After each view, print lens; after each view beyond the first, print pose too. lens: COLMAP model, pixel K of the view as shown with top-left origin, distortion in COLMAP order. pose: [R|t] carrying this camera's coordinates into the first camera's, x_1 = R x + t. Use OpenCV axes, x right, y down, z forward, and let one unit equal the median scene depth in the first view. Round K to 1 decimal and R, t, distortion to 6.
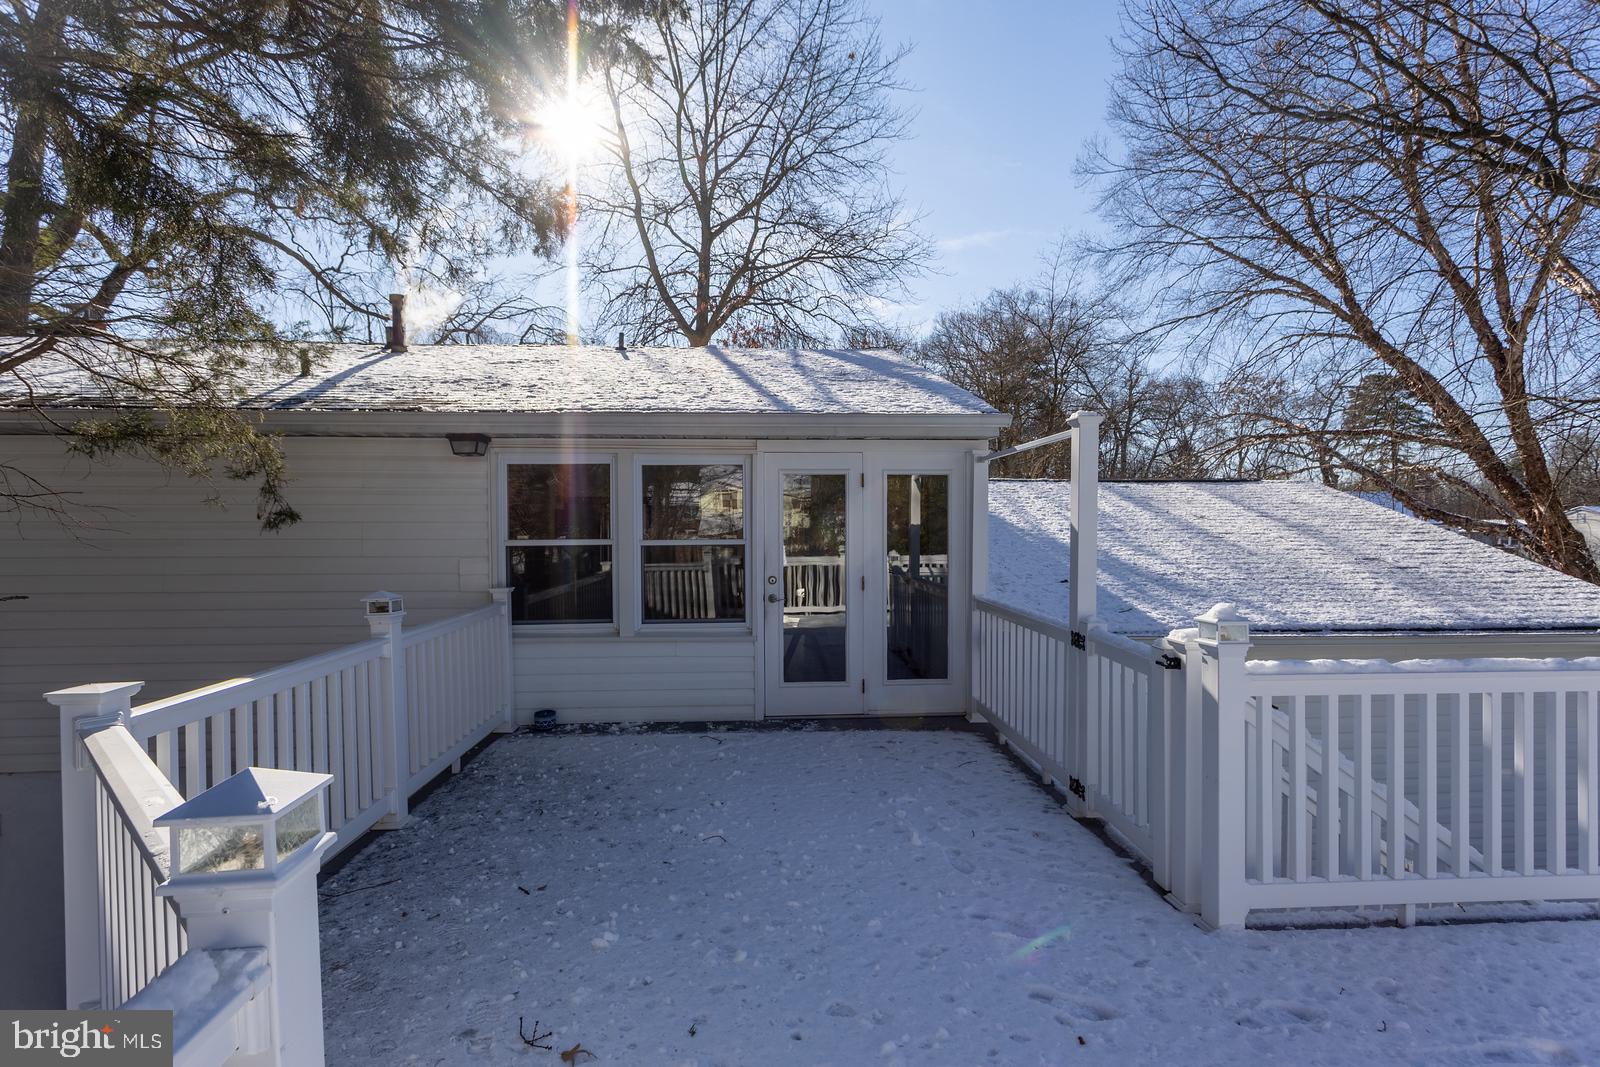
lens RADIAL K [[762.7, 0, 803.3], [0, 762.7, 536.1], [0, 0, 1]] dist [0.001444, 0.003447]
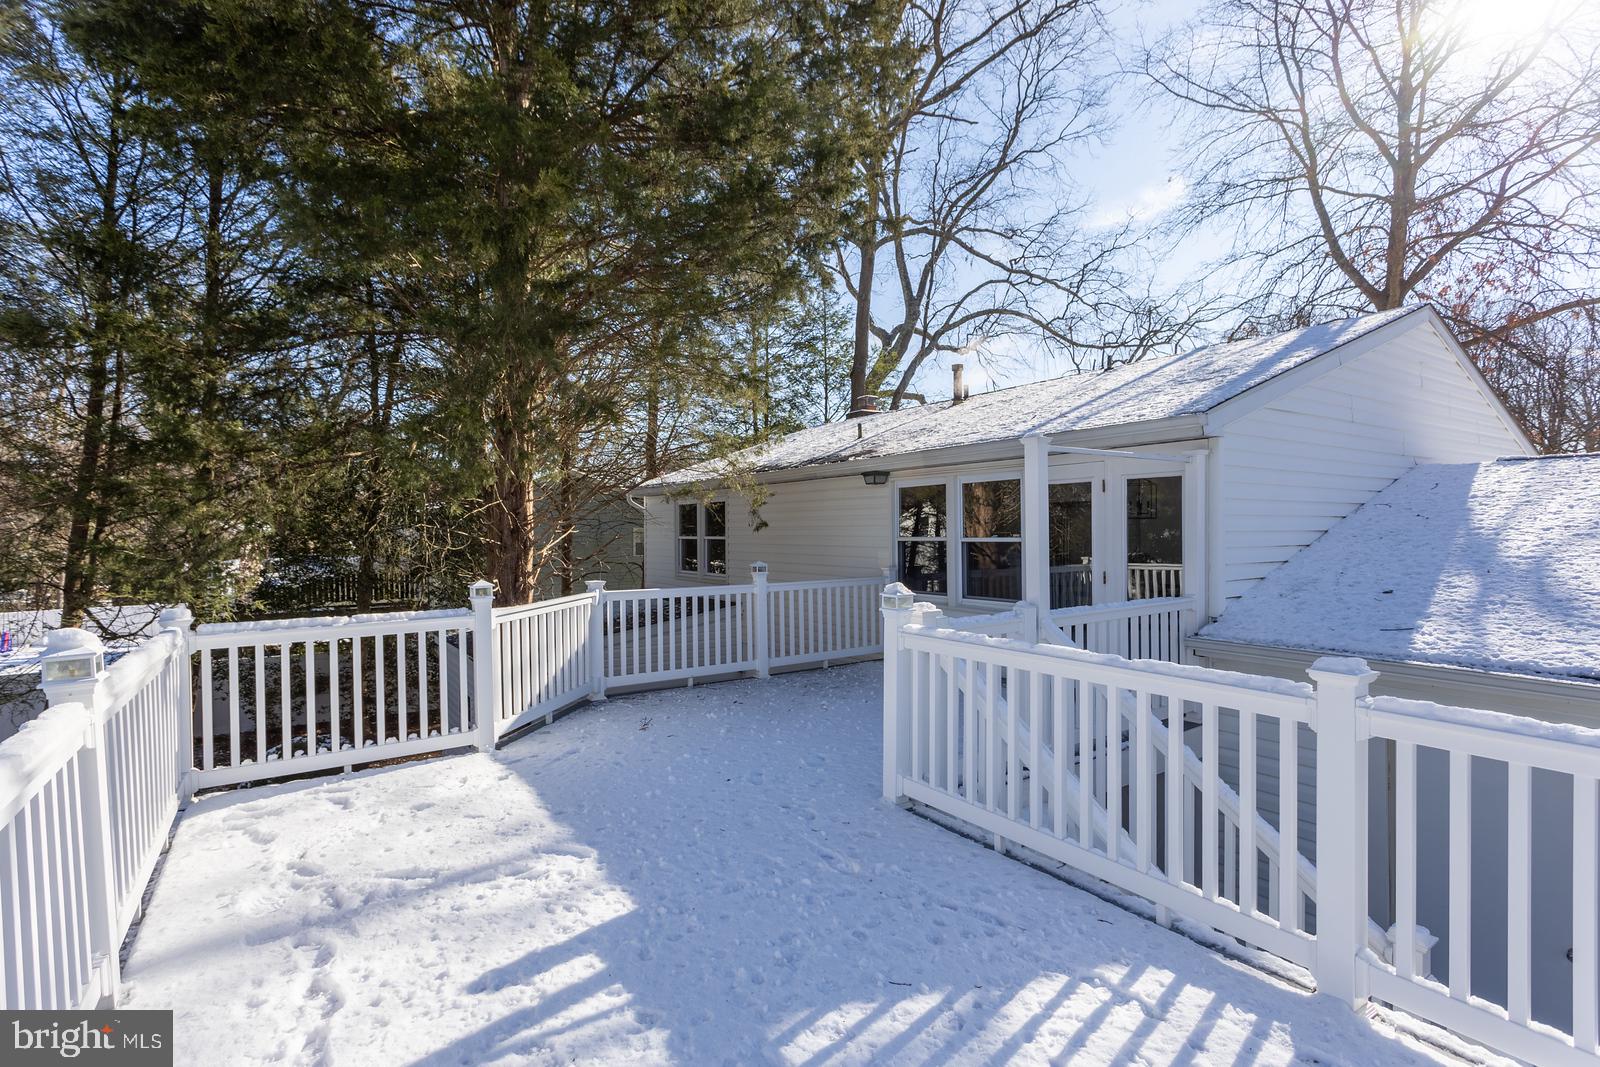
lens RADIAL K [[762.7, 0, 794.2], [0, 762.7, 544.2], [0, 0, 1]] dist [0.001444, 0.003447]
pose [[0.493884, 0.015261, -0.869394, 1.257162], [-0.002399, 0.999866, 0.016189, -0.007387], [0.869524, -0.005910, 0.493855, 0.077113]]
